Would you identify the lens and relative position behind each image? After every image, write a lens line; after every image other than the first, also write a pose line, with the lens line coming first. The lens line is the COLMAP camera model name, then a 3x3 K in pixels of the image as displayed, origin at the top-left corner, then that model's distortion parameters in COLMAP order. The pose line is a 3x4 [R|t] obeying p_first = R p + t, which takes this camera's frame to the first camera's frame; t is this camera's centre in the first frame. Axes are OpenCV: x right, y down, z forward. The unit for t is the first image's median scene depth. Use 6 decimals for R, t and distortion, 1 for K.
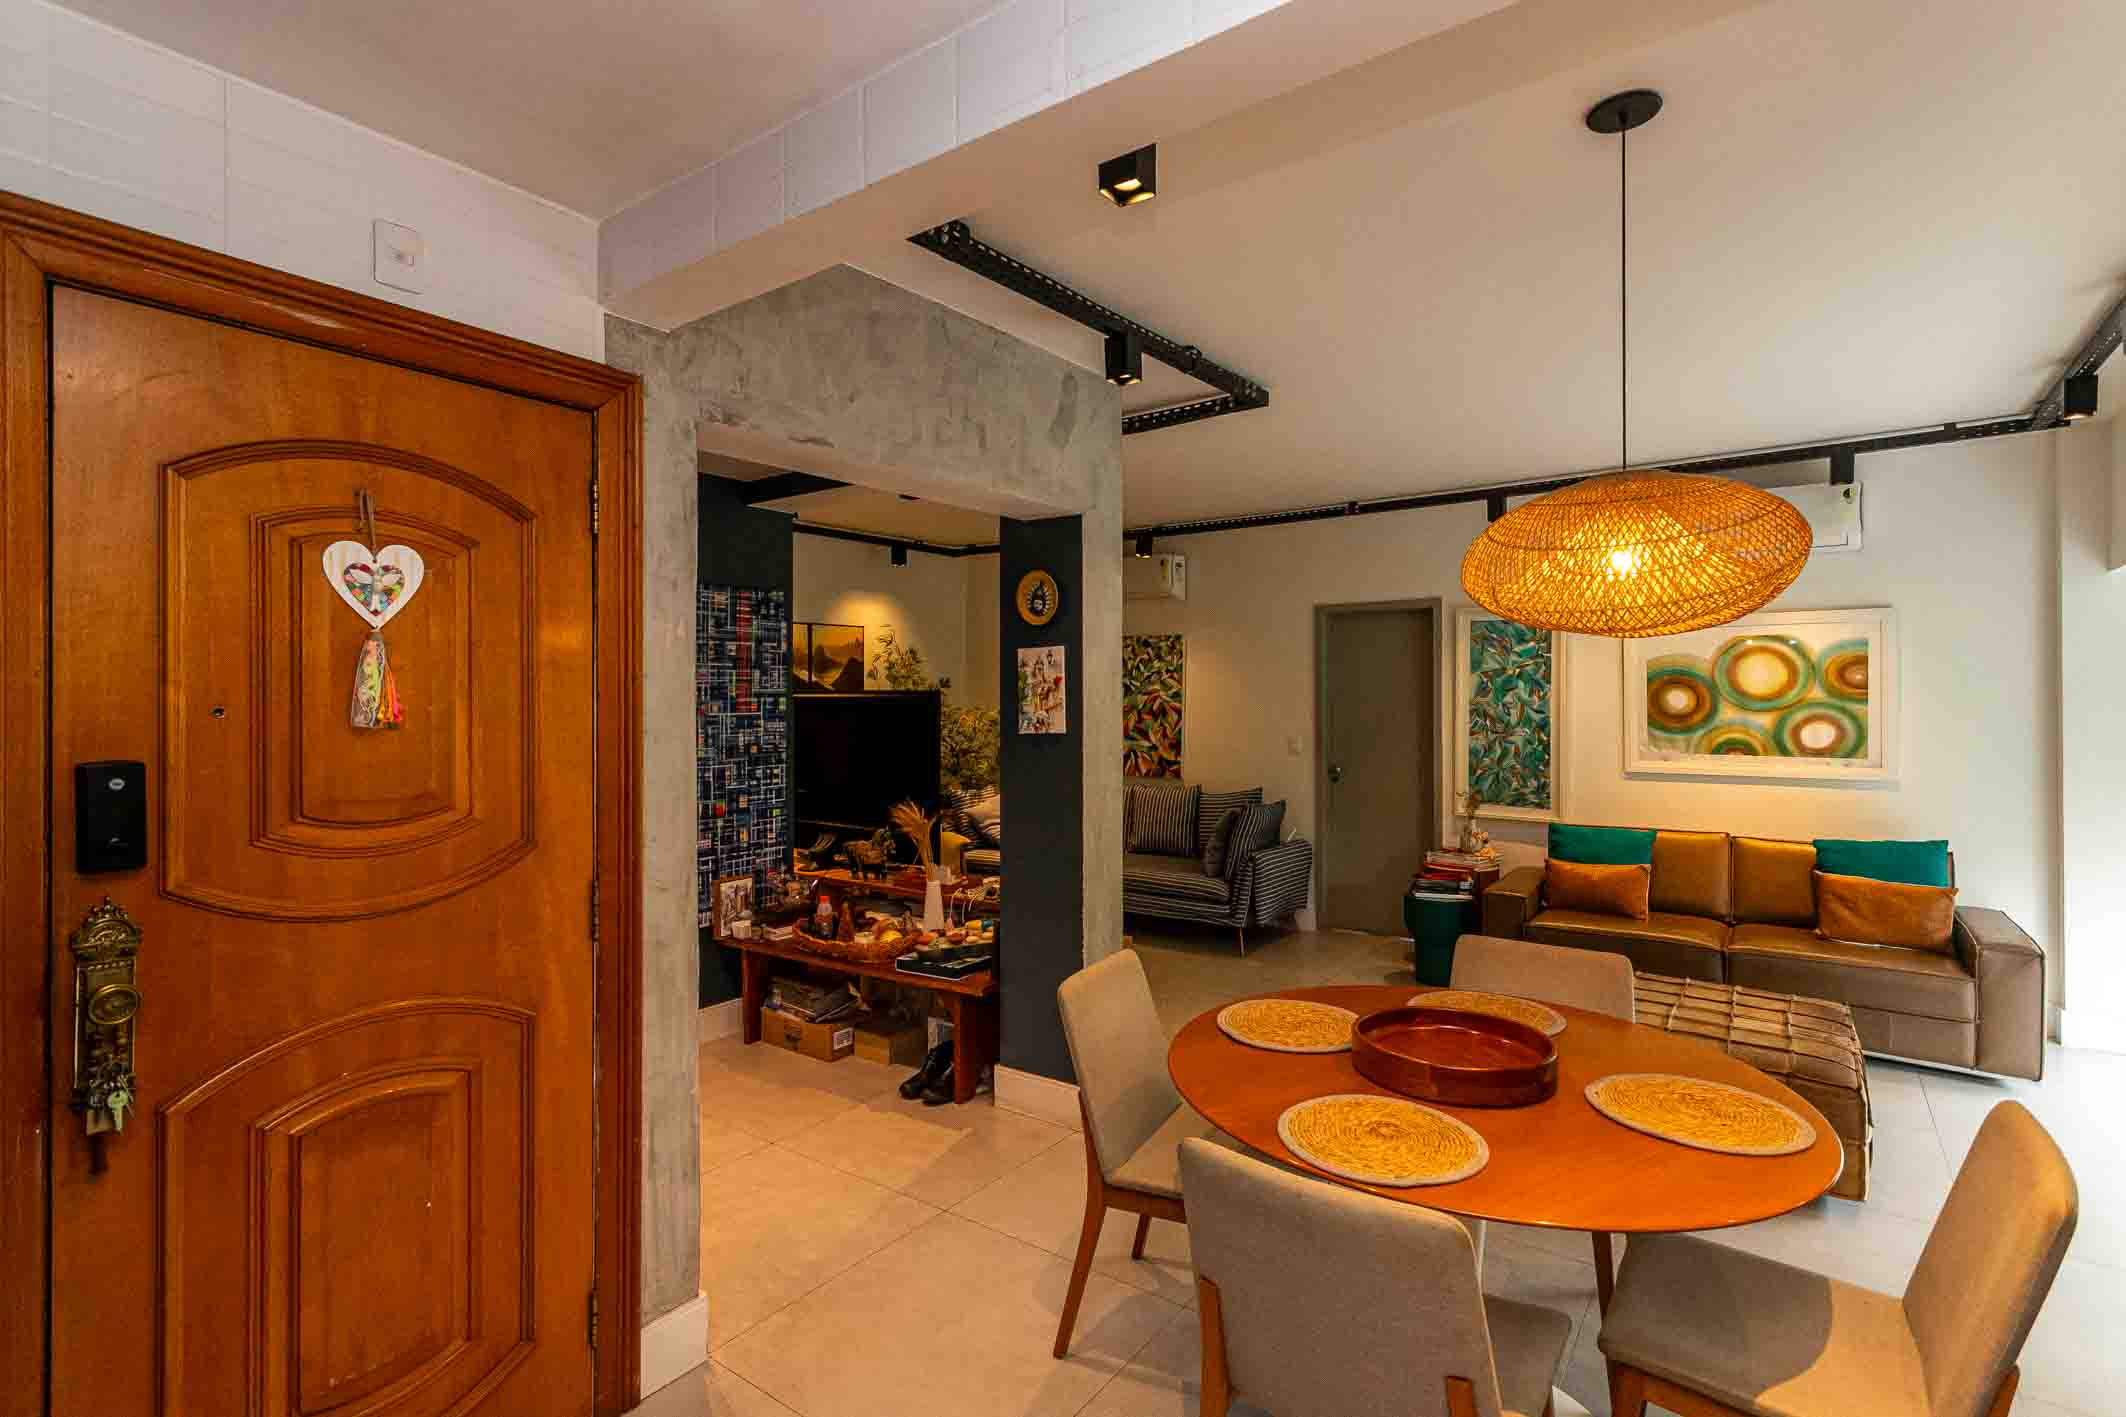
lens RADIAL K [[1029.5, 0, 1068.5], [0, 1029.5, 693.8], [0, 0, 1]] dist [0.009320, 0.002422]
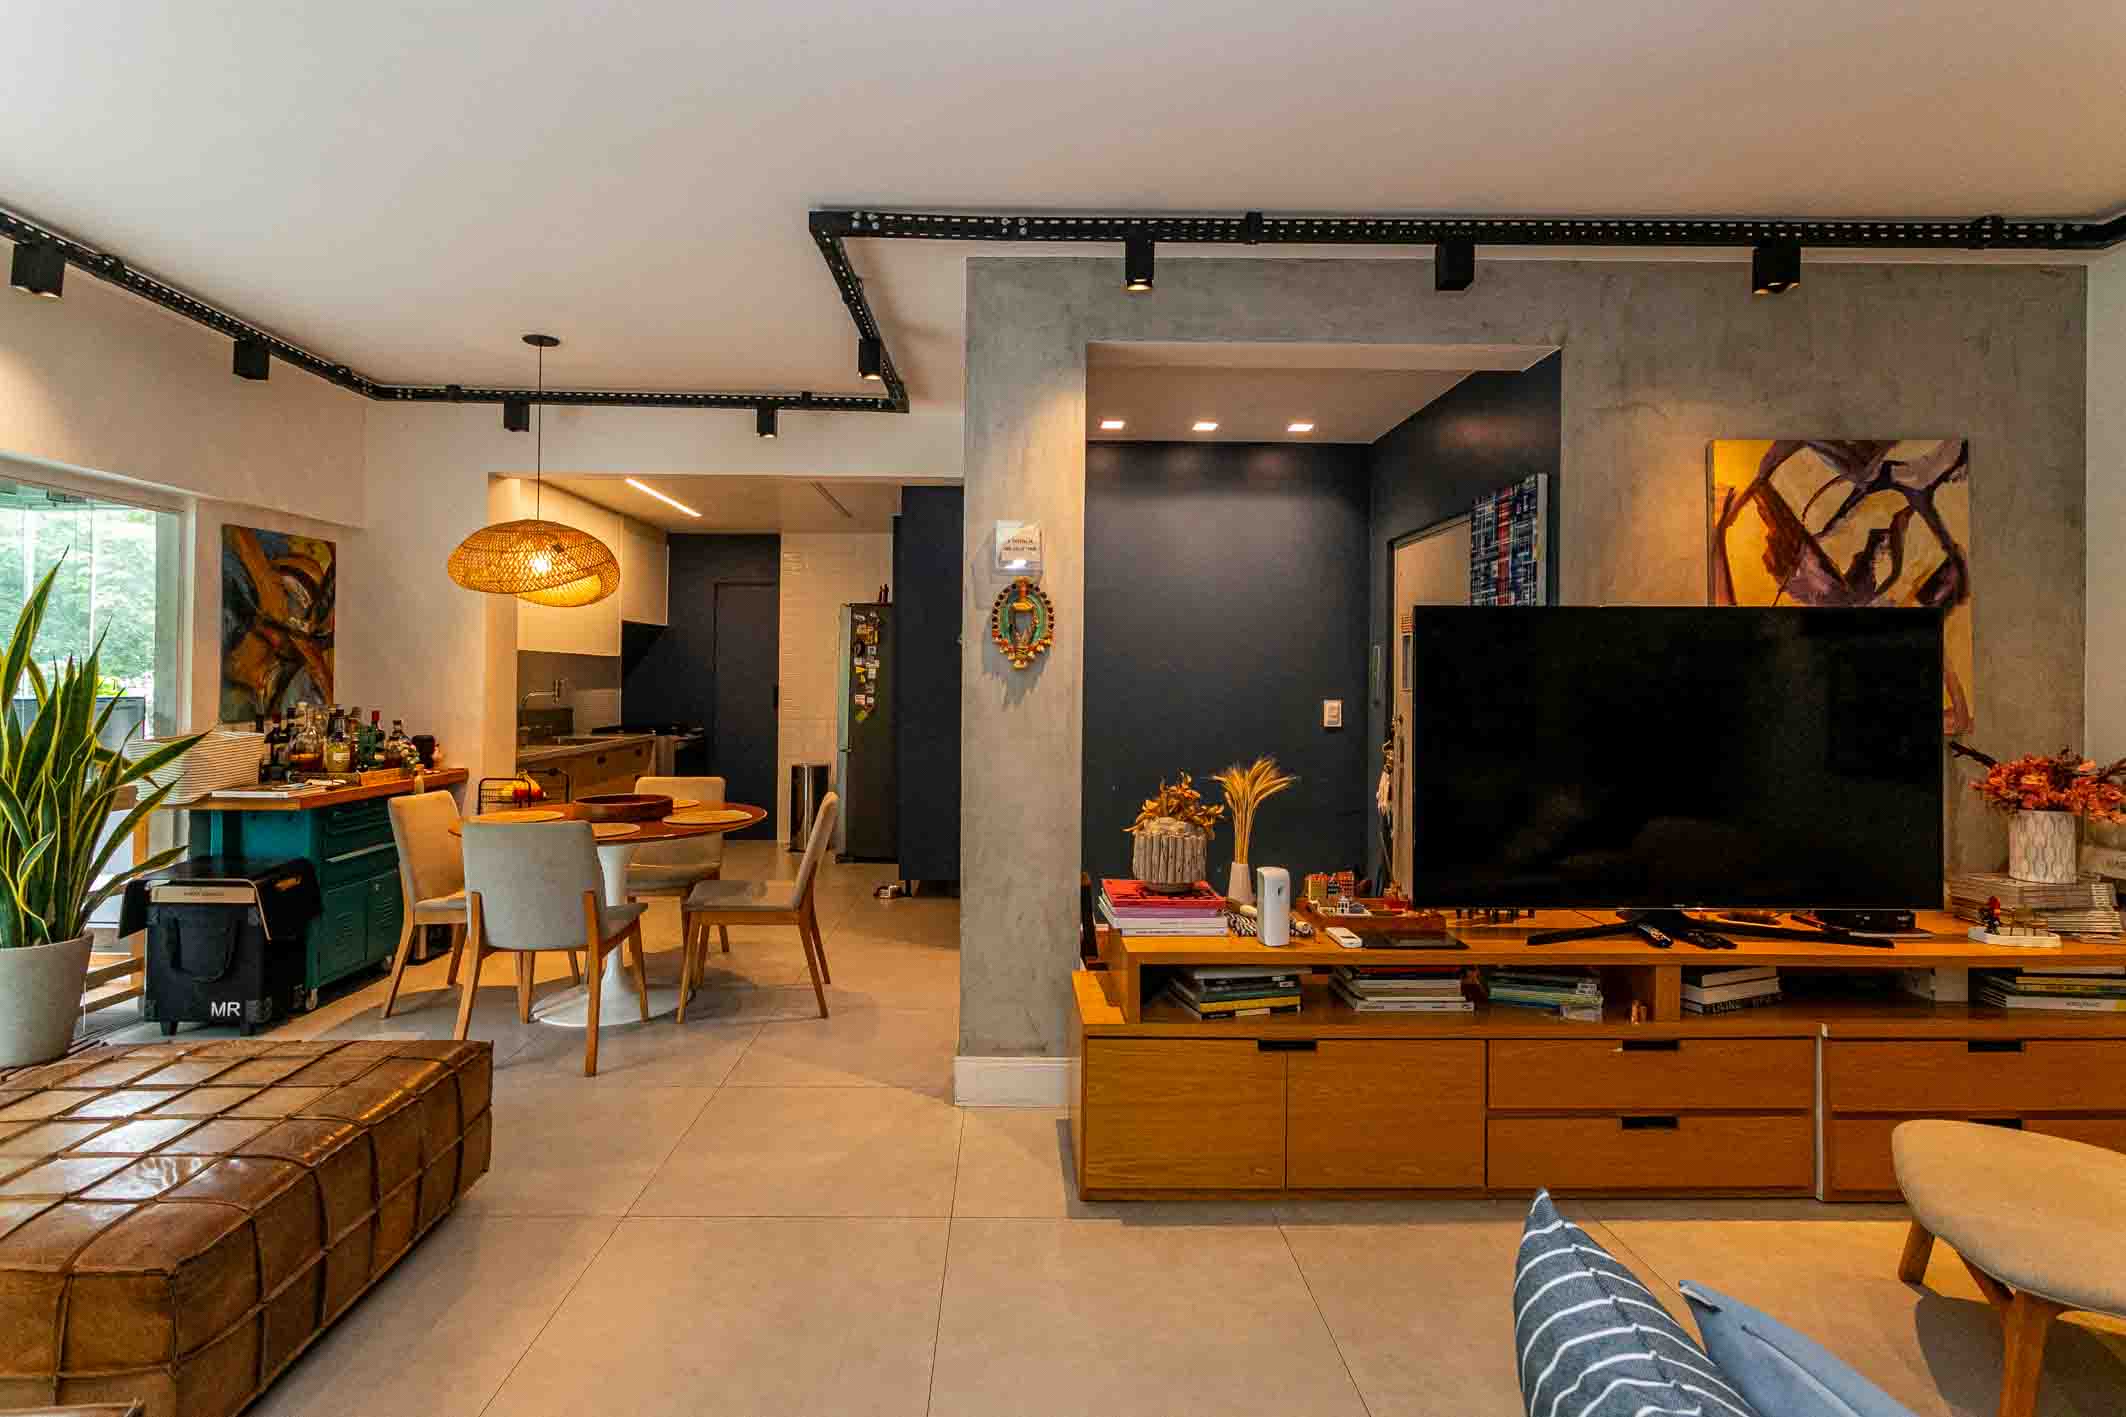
lens RADIAL K [[1029.5, 0, 1004.8], [0, 1029.5, 664.1], [0, 0, 1]] dist [0.009320, 0.002422]
pose [[-0.815801, -0.011683, -0.578215, 0.408840], [-0.004083, 0.999887, -0.014442, 0.039578], [0.578319, -0.009421, -0.815757, 1.356327]]
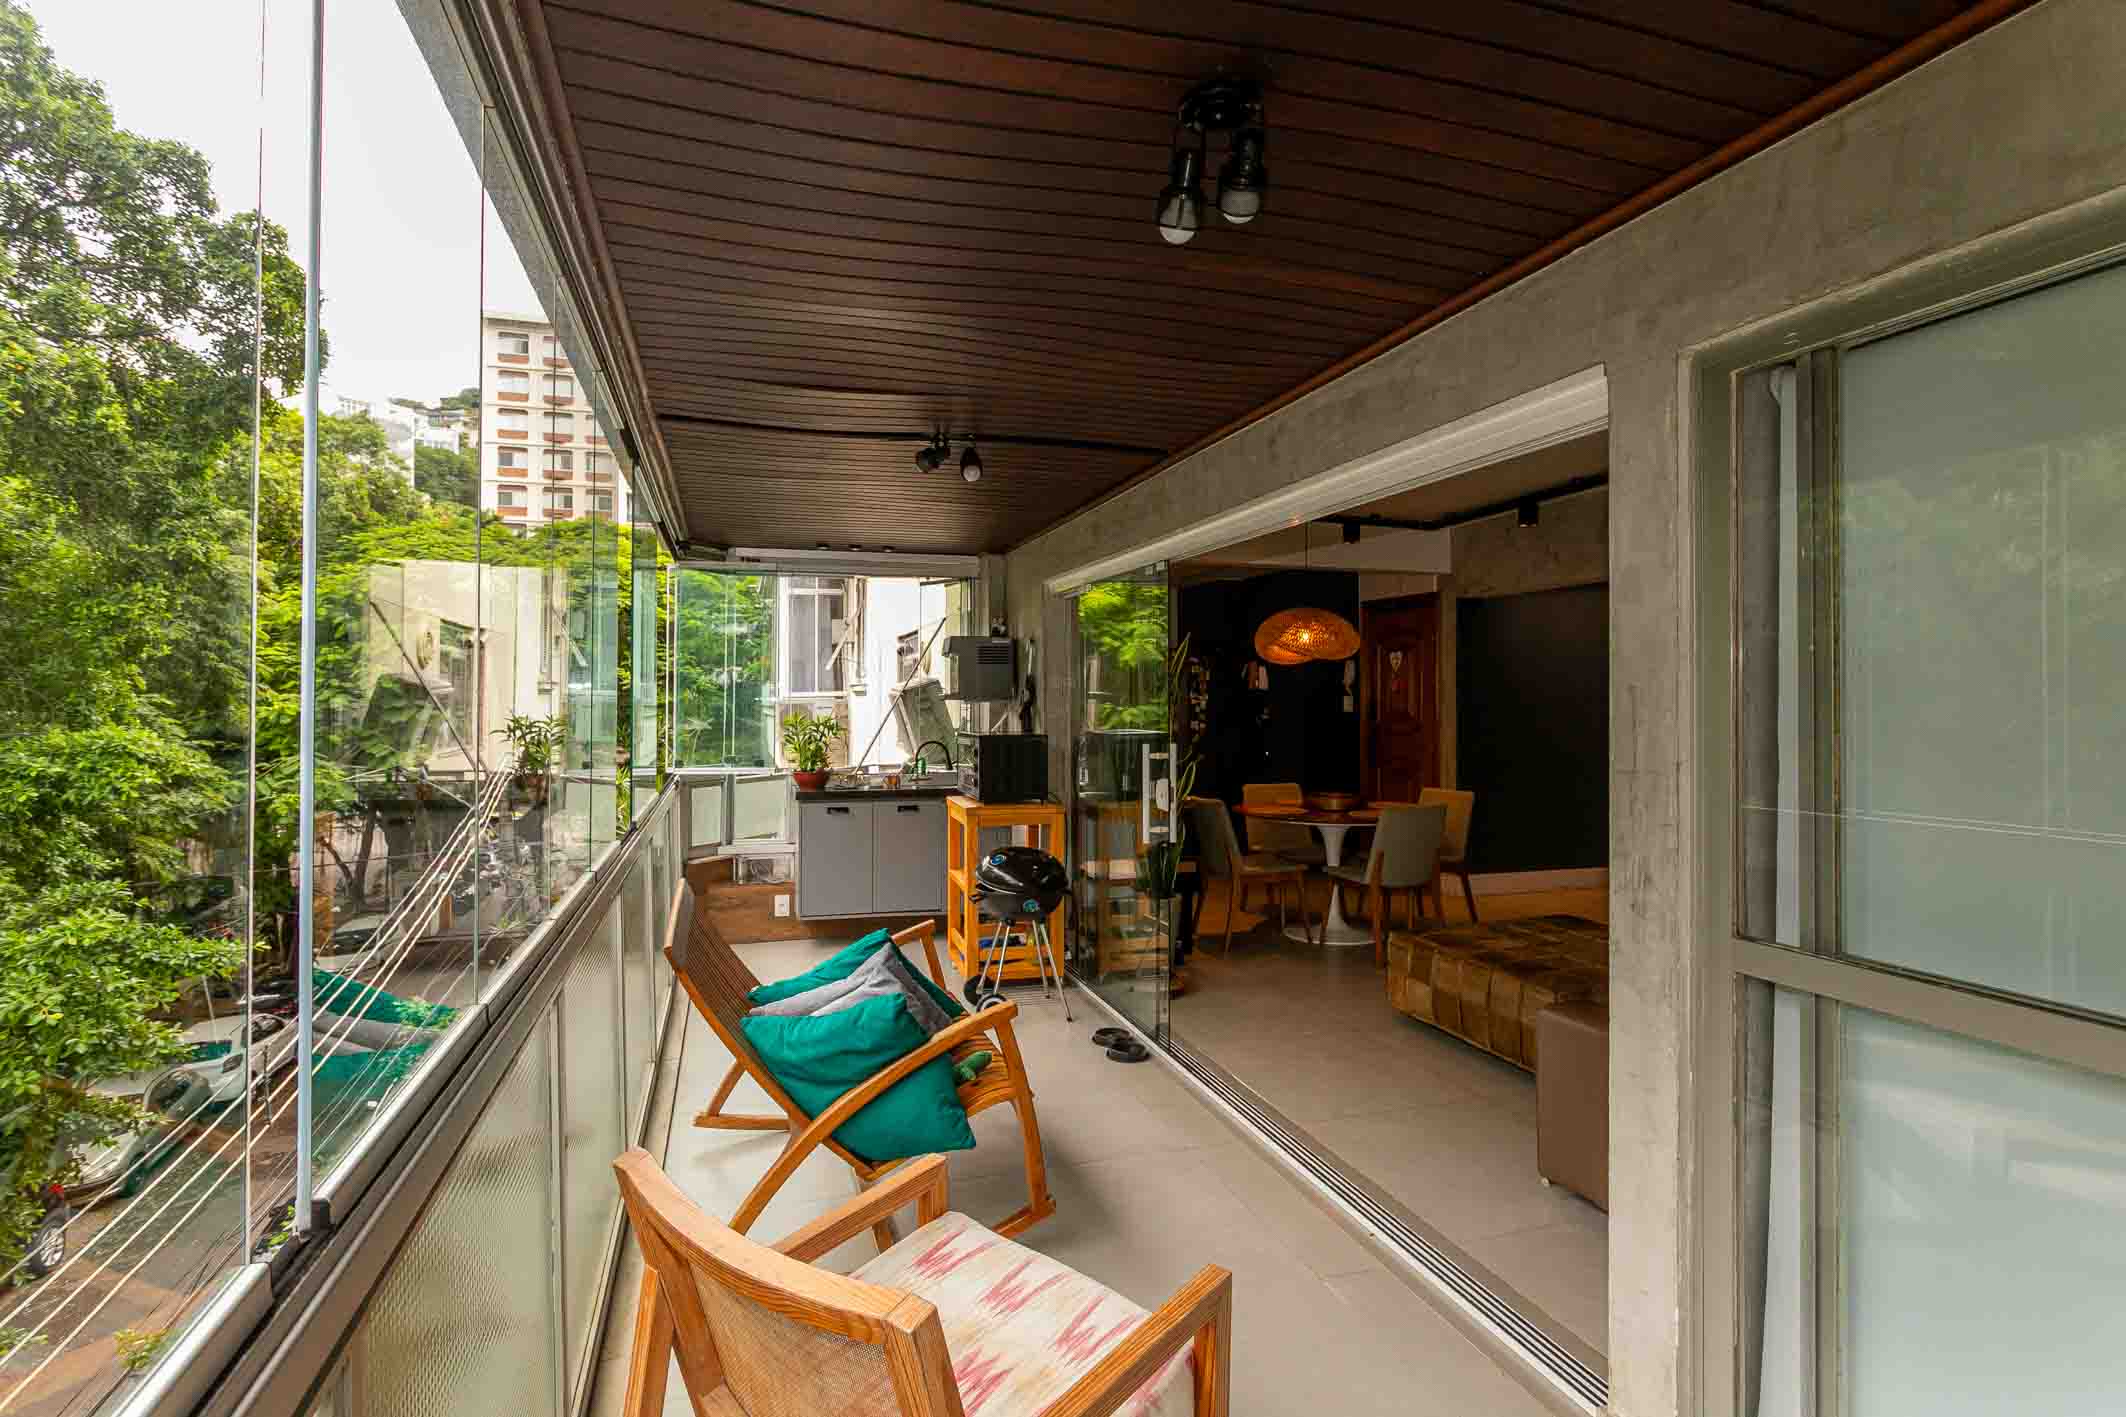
lens RADIAL K [[1087.0, 0, 1070.3], [0, 1087.0, 700.7], [0, 0, 1]] dist [-0.003301, 0.001452]
pose [[-0.585033, 0.004813, -0.810995, 1.462703], [0.003916, 0.999987, 0.003111, 0.017425], [0.811000, -0.001356, -0.585044, 0.978184]]
